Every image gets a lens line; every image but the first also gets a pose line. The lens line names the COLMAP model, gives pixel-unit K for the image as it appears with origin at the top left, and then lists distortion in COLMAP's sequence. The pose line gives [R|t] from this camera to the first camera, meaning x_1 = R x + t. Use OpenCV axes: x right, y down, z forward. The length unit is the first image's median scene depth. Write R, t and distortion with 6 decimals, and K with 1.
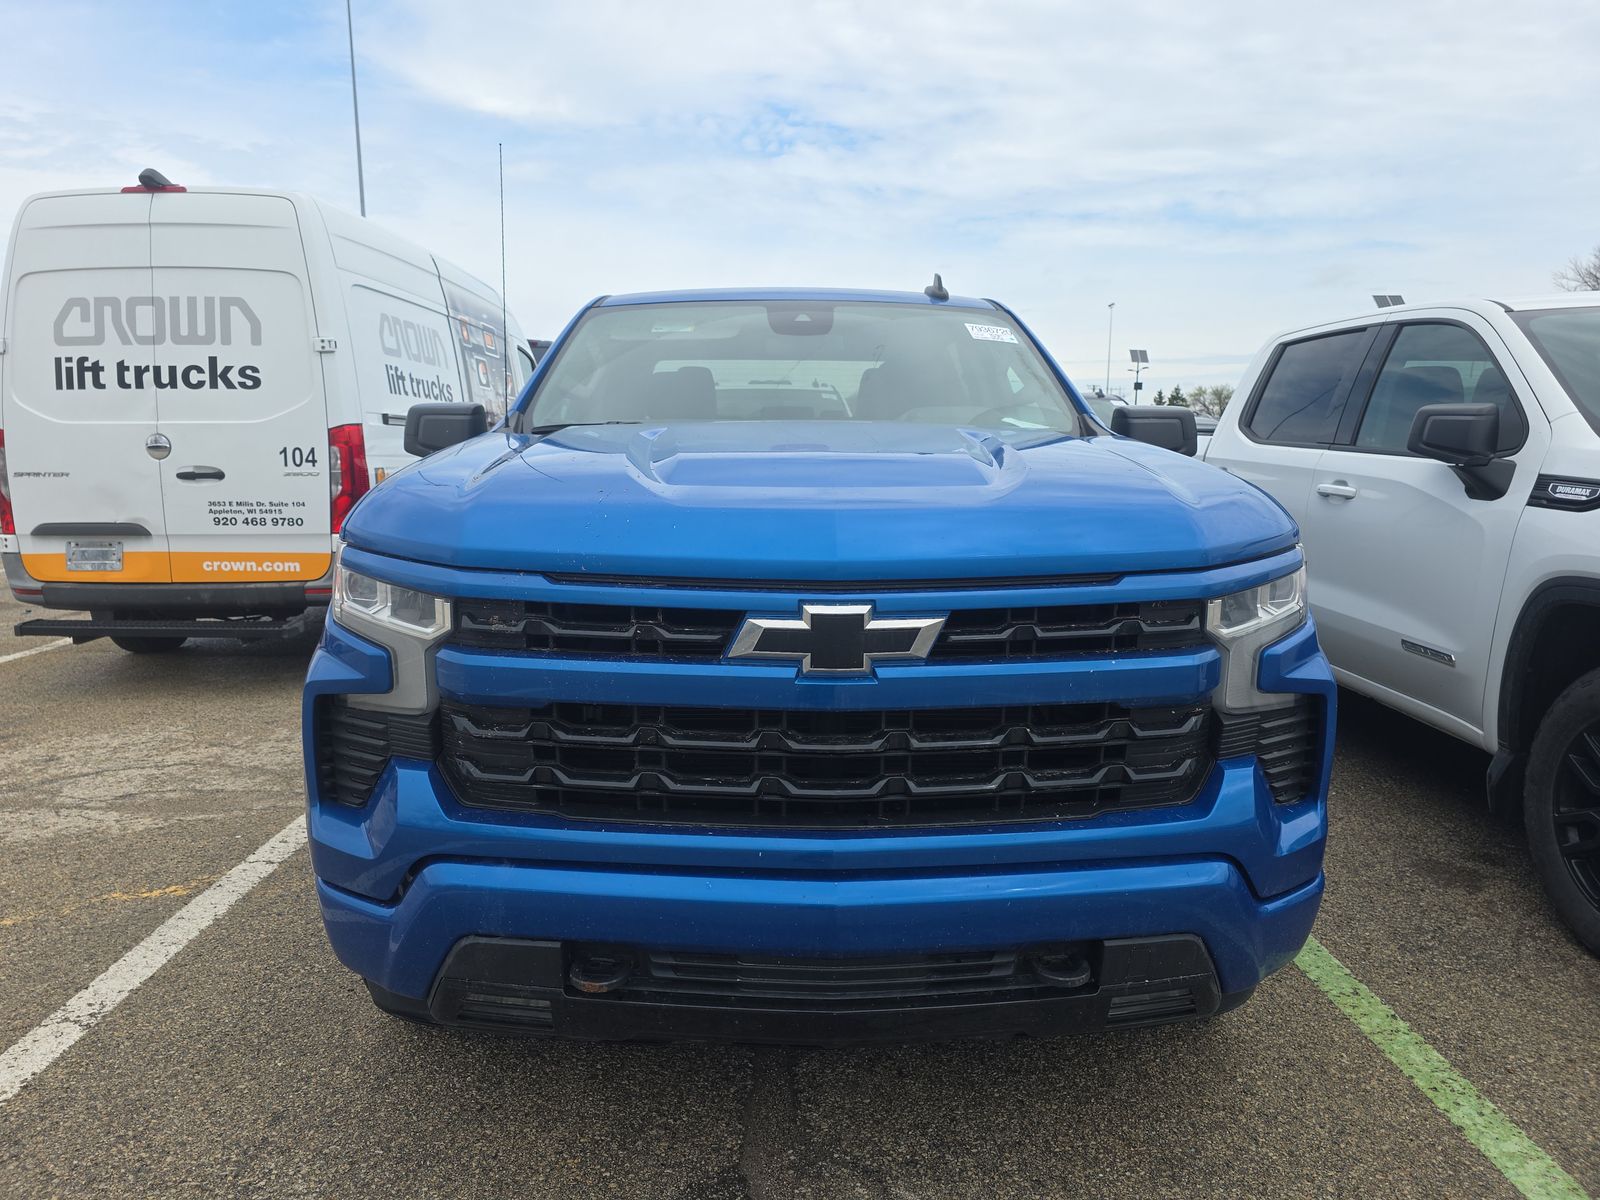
lens RADIAL K [[1086.7, 0, 777.0], [0, 1086.7, 582.4], [0, 0, 1]] dist [0.010660, -0.009238]
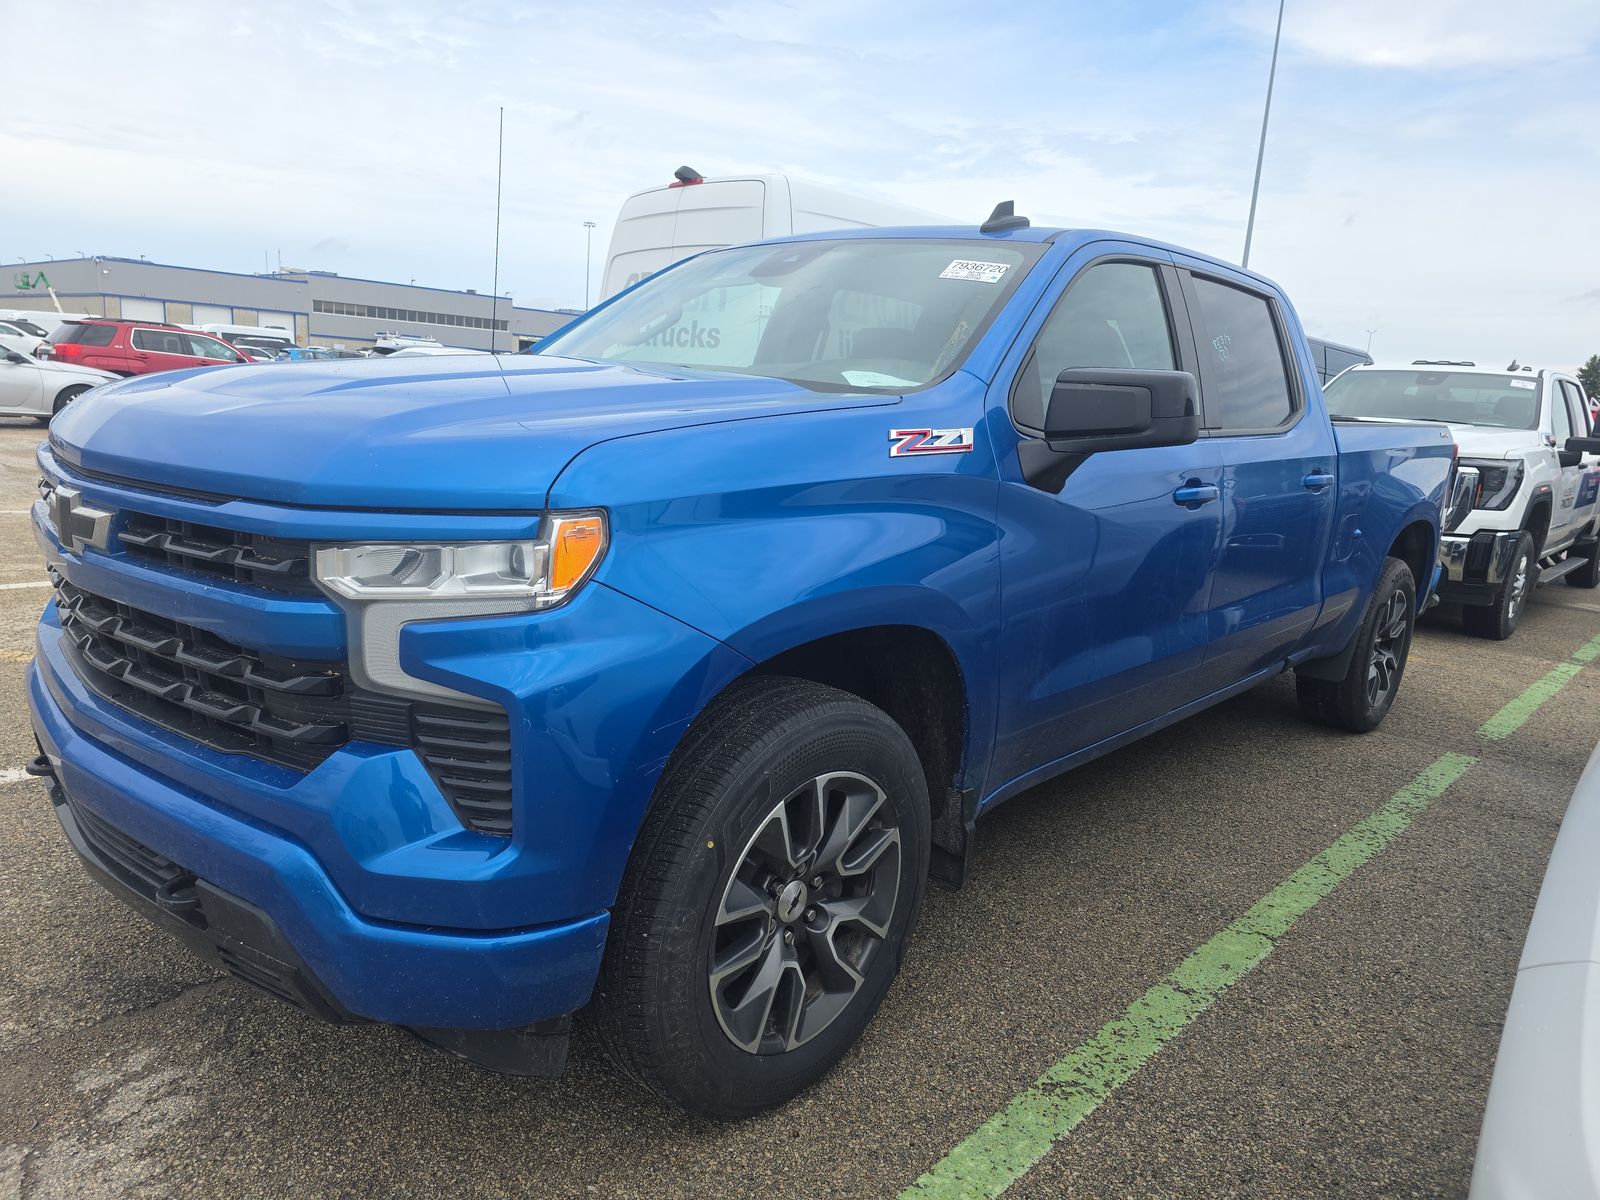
lens RADIAL K [[1086.7, 0, 784.5], [0, 1086.7, 592.9], [0, 0, 1]] dist [0.010660, -0.009238]
pose [[0.715491, 0.166433, -0.678508, 0.414283], [-0.151527, 0.985059, 0.081841, -0.024381], [0.681992, 0.044256, 0.730020, 0.206346]]
